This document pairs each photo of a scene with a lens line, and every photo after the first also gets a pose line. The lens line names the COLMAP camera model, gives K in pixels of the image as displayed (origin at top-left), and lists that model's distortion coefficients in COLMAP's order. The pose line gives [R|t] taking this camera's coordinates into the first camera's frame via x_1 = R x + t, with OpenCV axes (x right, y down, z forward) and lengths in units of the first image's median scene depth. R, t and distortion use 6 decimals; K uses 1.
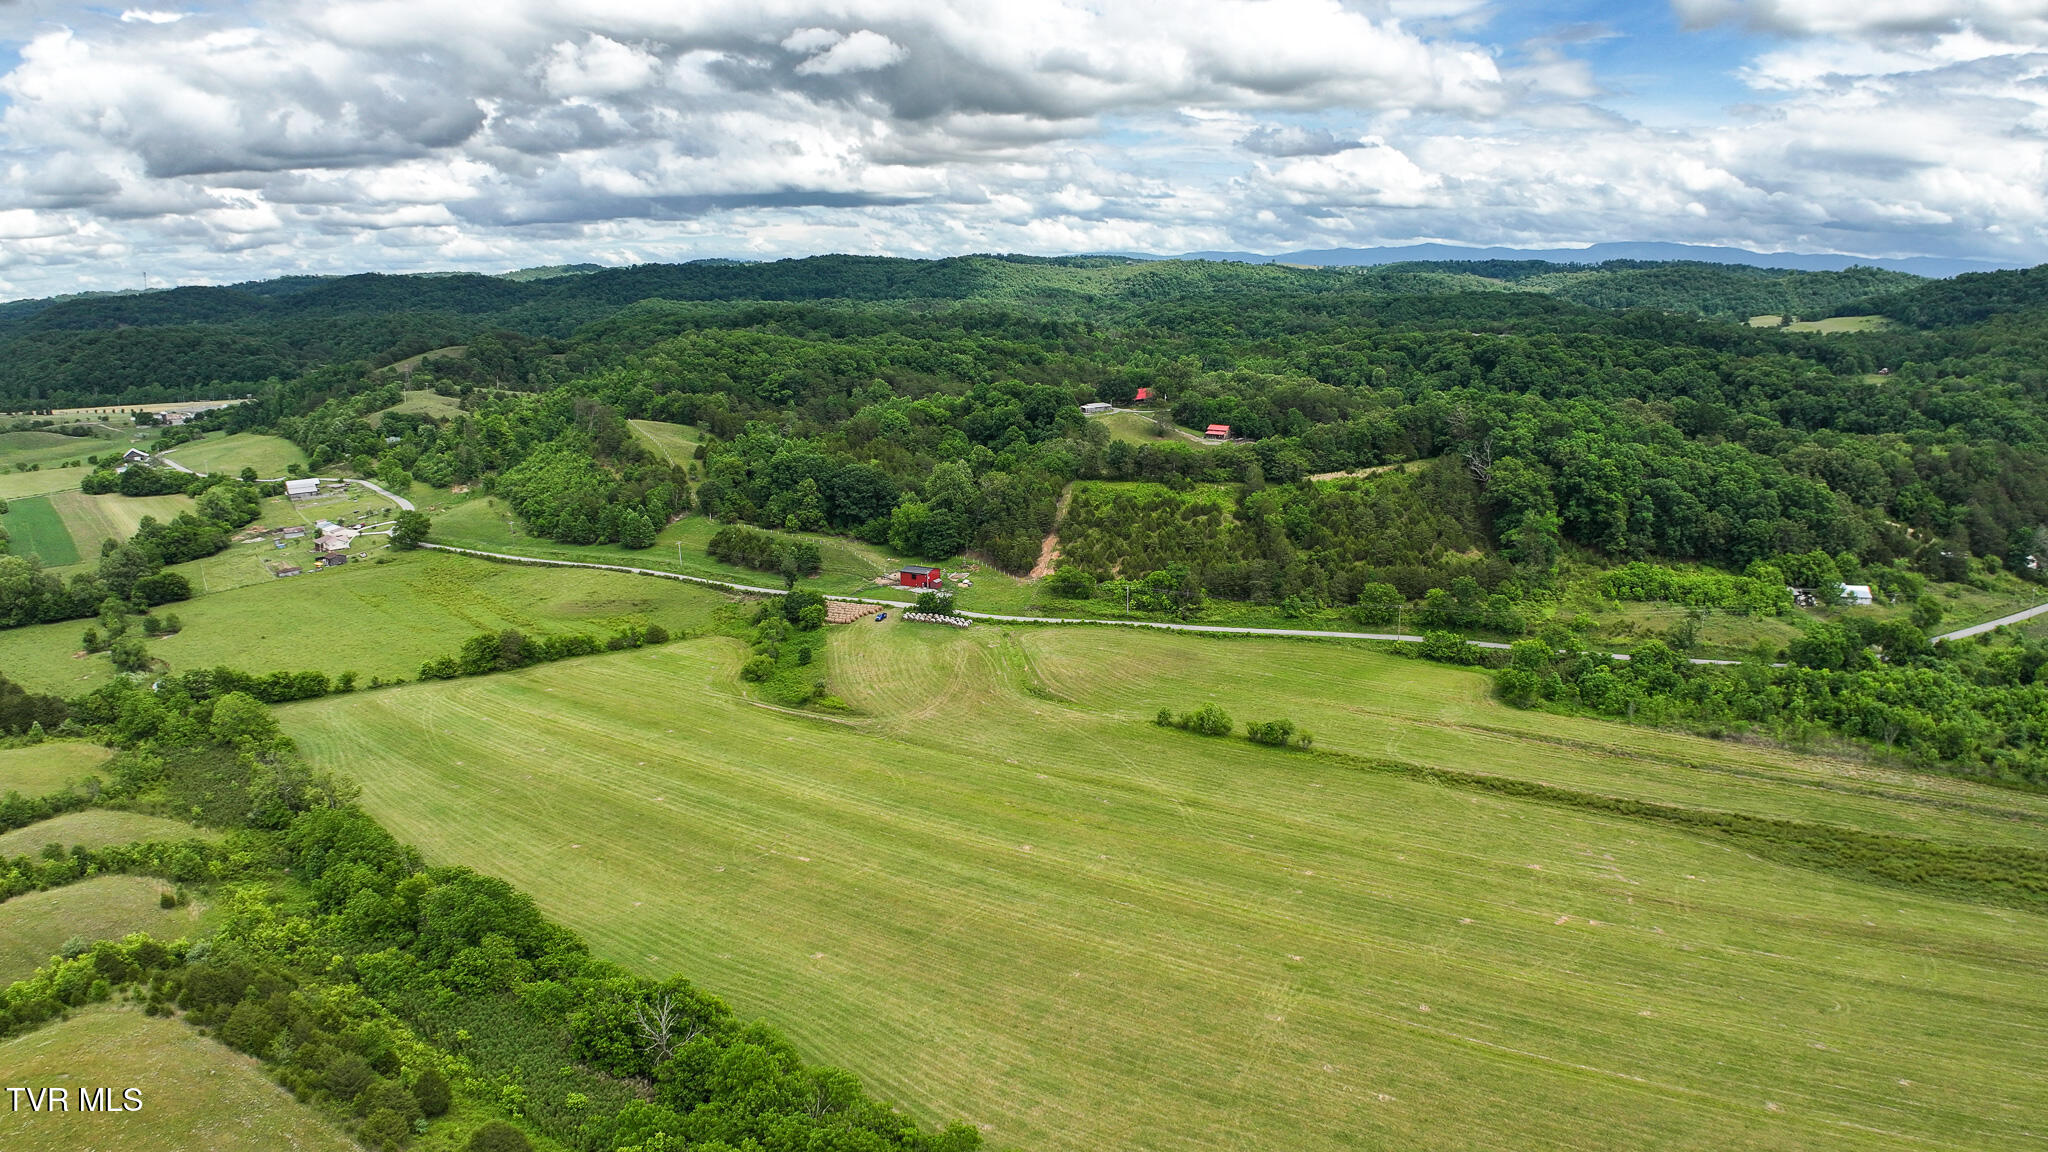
lens RADIAL K [[1286.3, 0, 1032.1], [0, 1286.3, 563.1], [0, 0, 1]] dist [-0.174627, 0.024517]
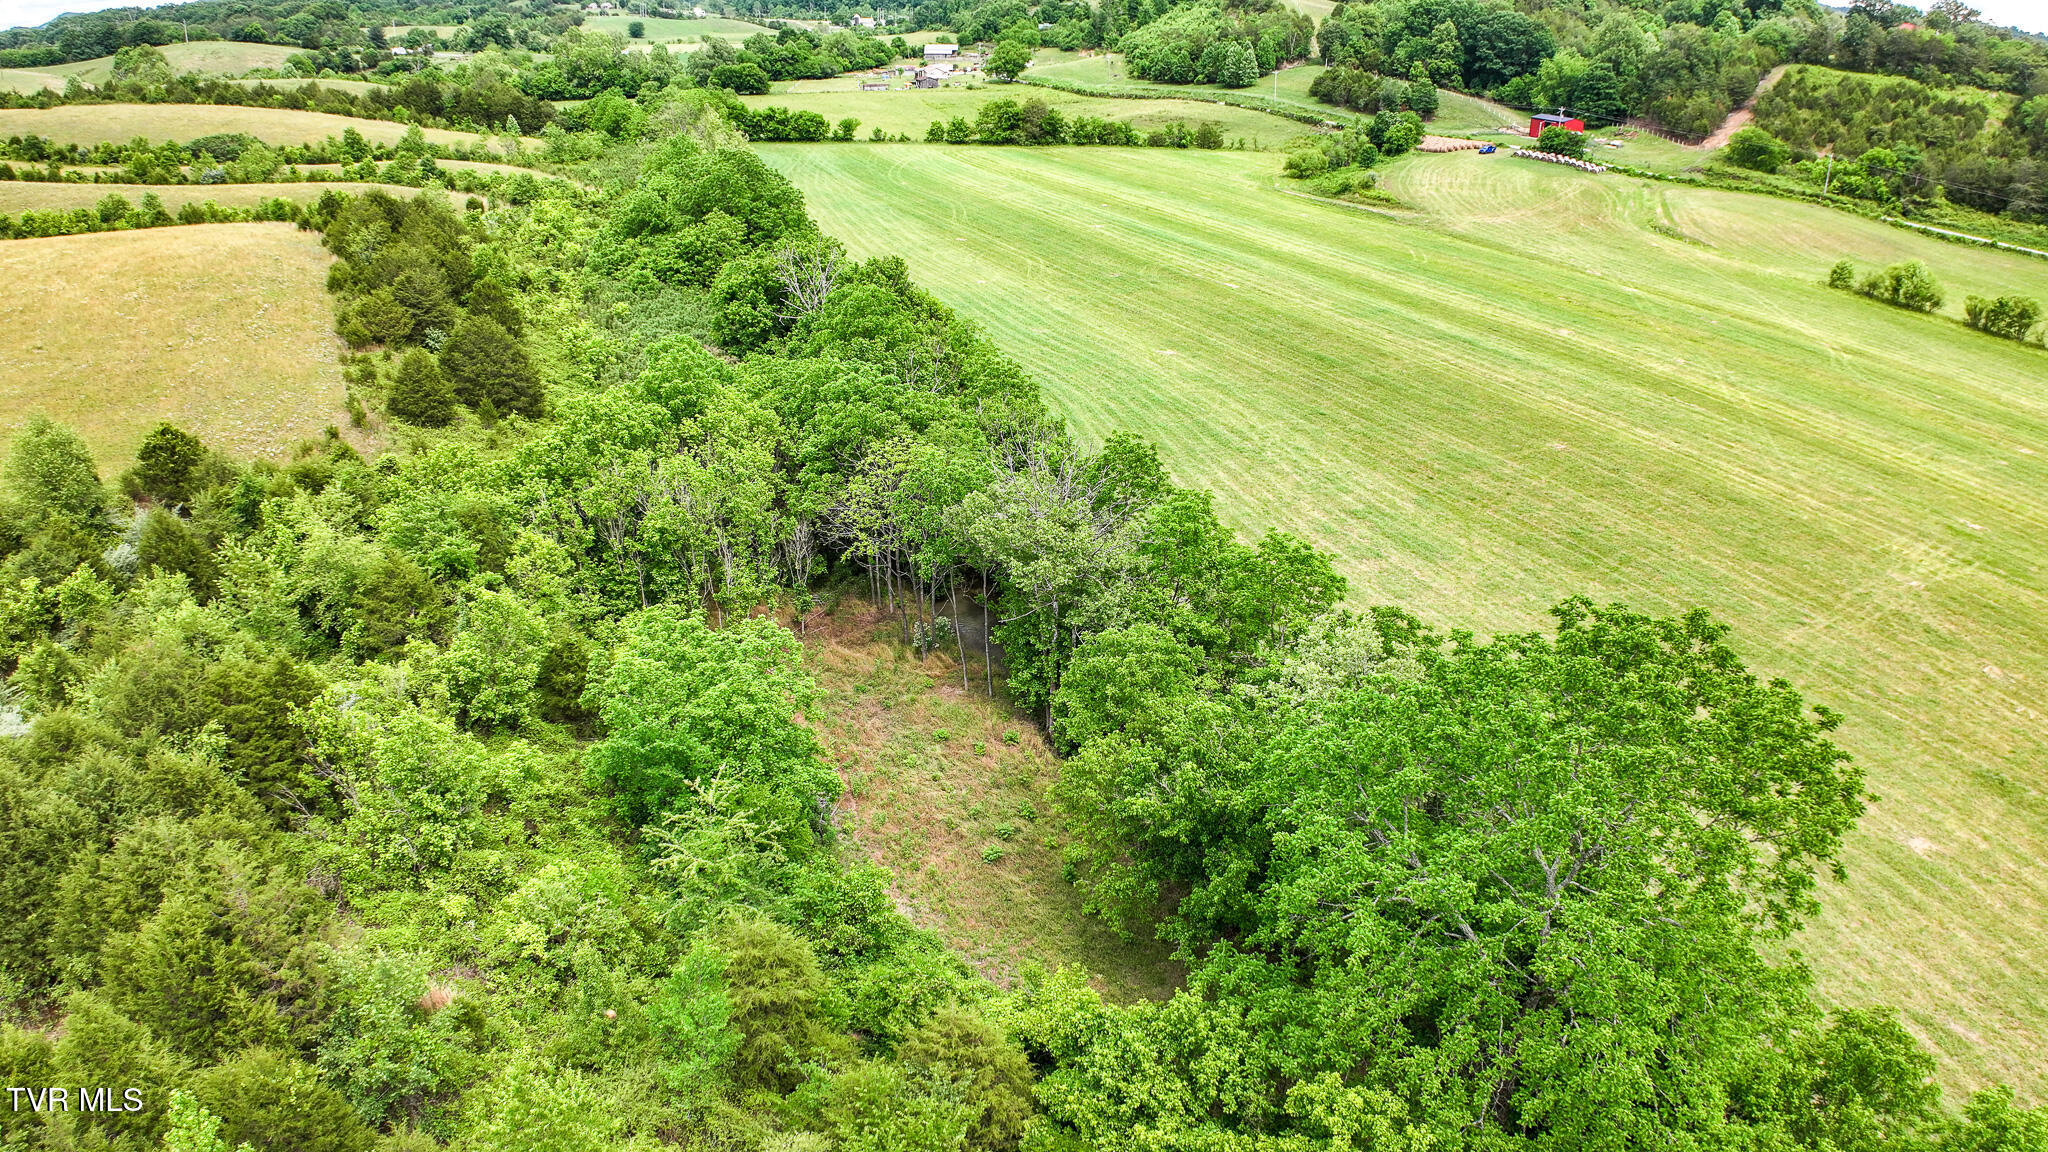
lens RADIAL K [[1286.3, 0, 1032.1], [0, 1286.3, 563.1], [0, 0, 1]] dist [-0.174627, 0.024517]
pose [[0.847960, 0.244867, -0.470110, 0.061853], [-0.147523, 0.960881, 0.234402, 0.158562], [0.509117, -0.129411, 0.850913, 0.227273]]
